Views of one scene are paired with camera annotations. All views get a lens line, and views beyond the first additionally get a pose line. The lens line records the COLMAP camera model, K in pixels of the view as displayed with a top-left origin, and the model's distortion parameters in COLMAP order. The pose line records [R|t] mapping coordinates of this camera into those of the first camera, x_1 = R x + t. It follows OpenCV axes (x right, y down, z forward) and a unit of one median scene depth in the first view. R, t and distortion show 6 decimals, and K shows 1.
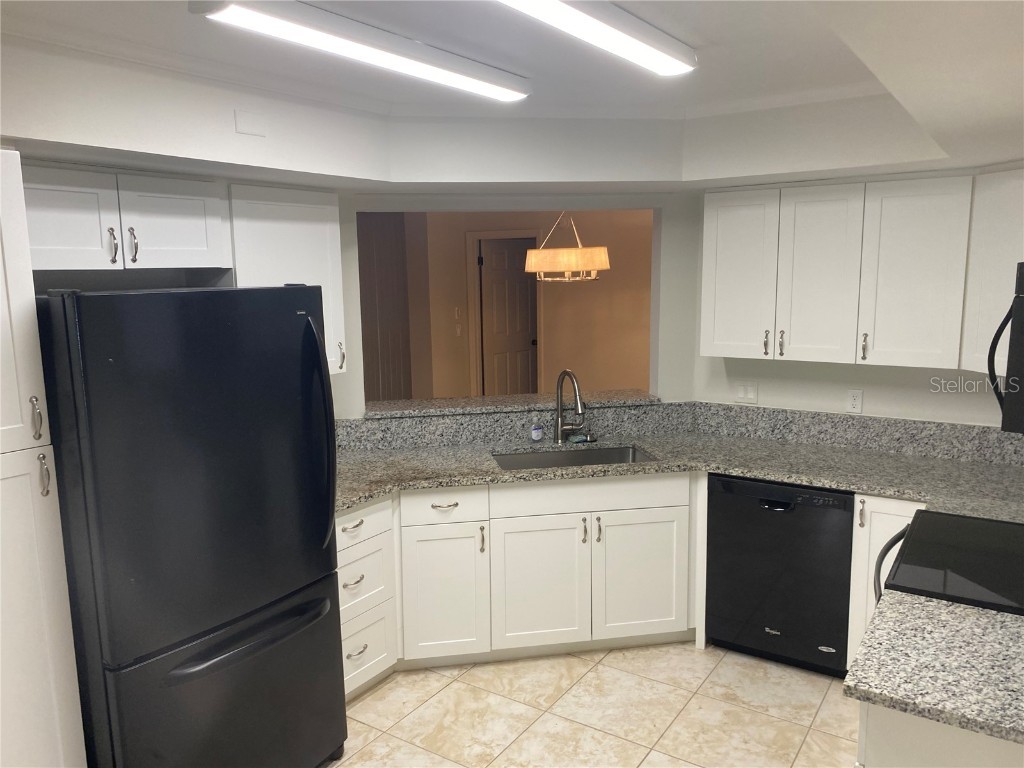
lens RADIAL K [[777.6, 0, 513.6], [0, 777.6, 387.9], [0, 0, 1]] dist [0.109869, -0.206238]
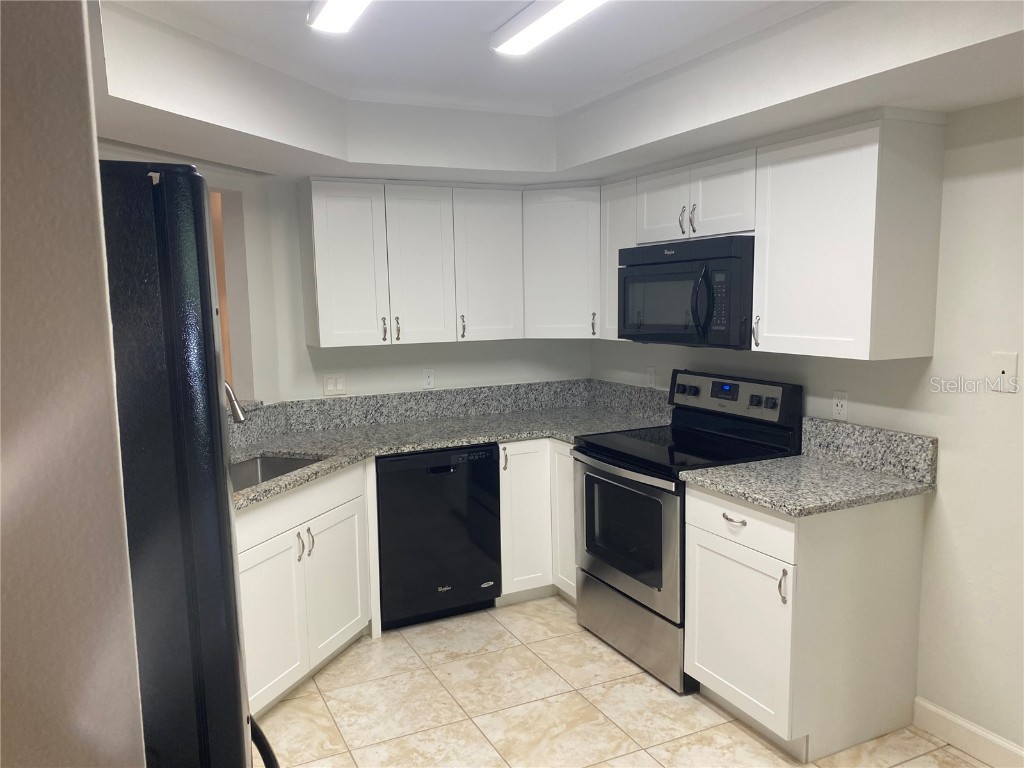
lens RADIAL K [[777.6, 0, 513.6], [0, 777.6, 387.9], [0, 0, 1]] dist [0.109869, -0.206238]
pose [[0.497172, -0.096169, 0.862306, -0.506007], [0.145454, 0.989012, 0.026437, 0.018691], [-0.855373, 0.112282, 0.505698, 0.323031]]
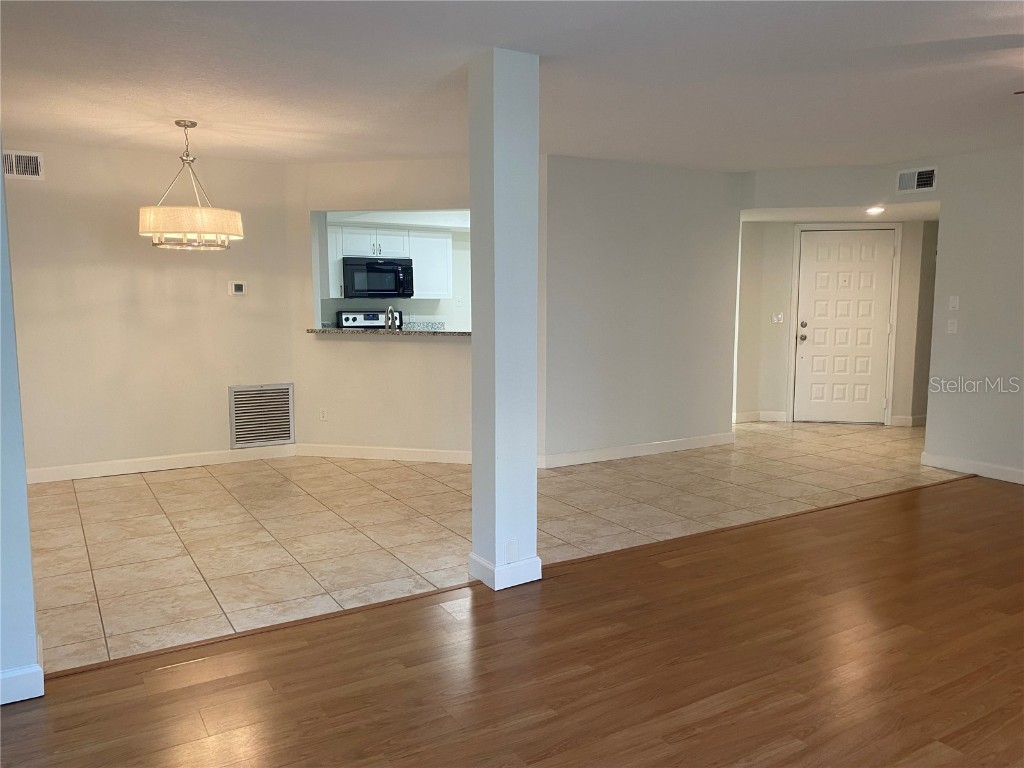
lens RADIAL K [[777.6, 0, 513.6], [0, 777.6, 387.9], [0, 0, 1]] dist [0.109869, -0.206238]
pose [[-0.906724, -0.033359, 0.420402, -0.992359], [0.081830, 0.964004, 0.252984, -0.293168], [-0.413708, 0.263788, -0.871356, 2.672770]]
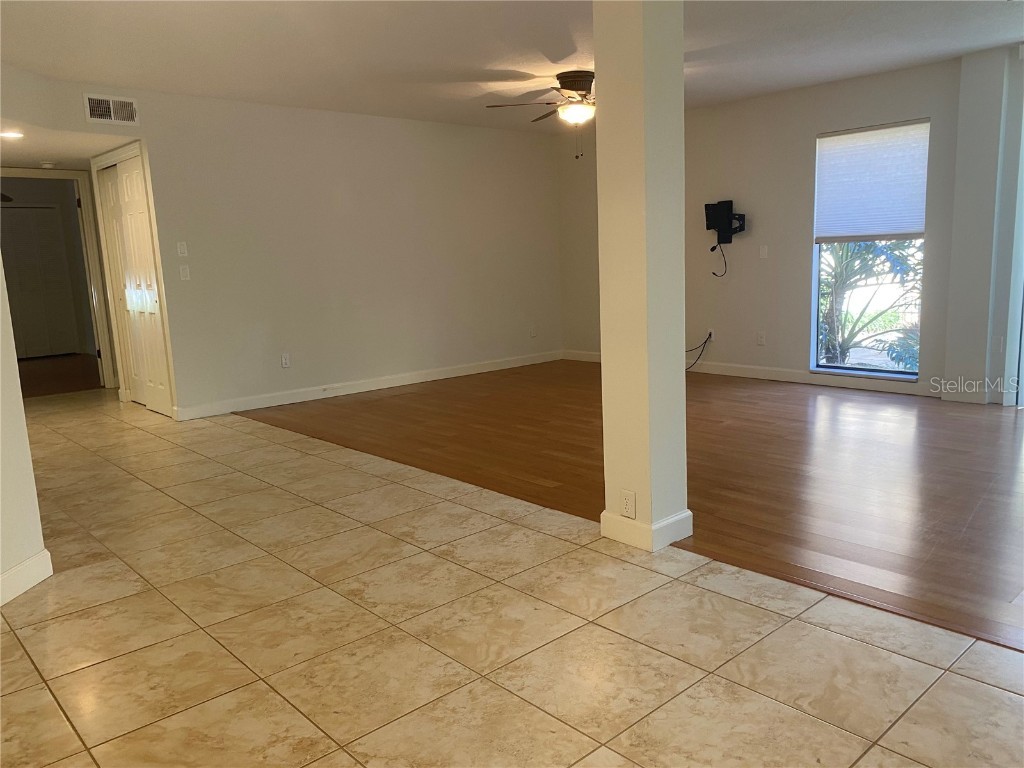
lens RADIAL K [[787.7, 0, 517.7], [0, 787.7, 386.7], [0, 0, 1]] dist [0.019281, 0.000129]
pose [[-0.236324, 0.191158, -0.952685, 0.335124], [-0.108489, 0.969136, 0.221371, -0.127555], [0.965599, 0.155671, -0.208291, 1.830890]]
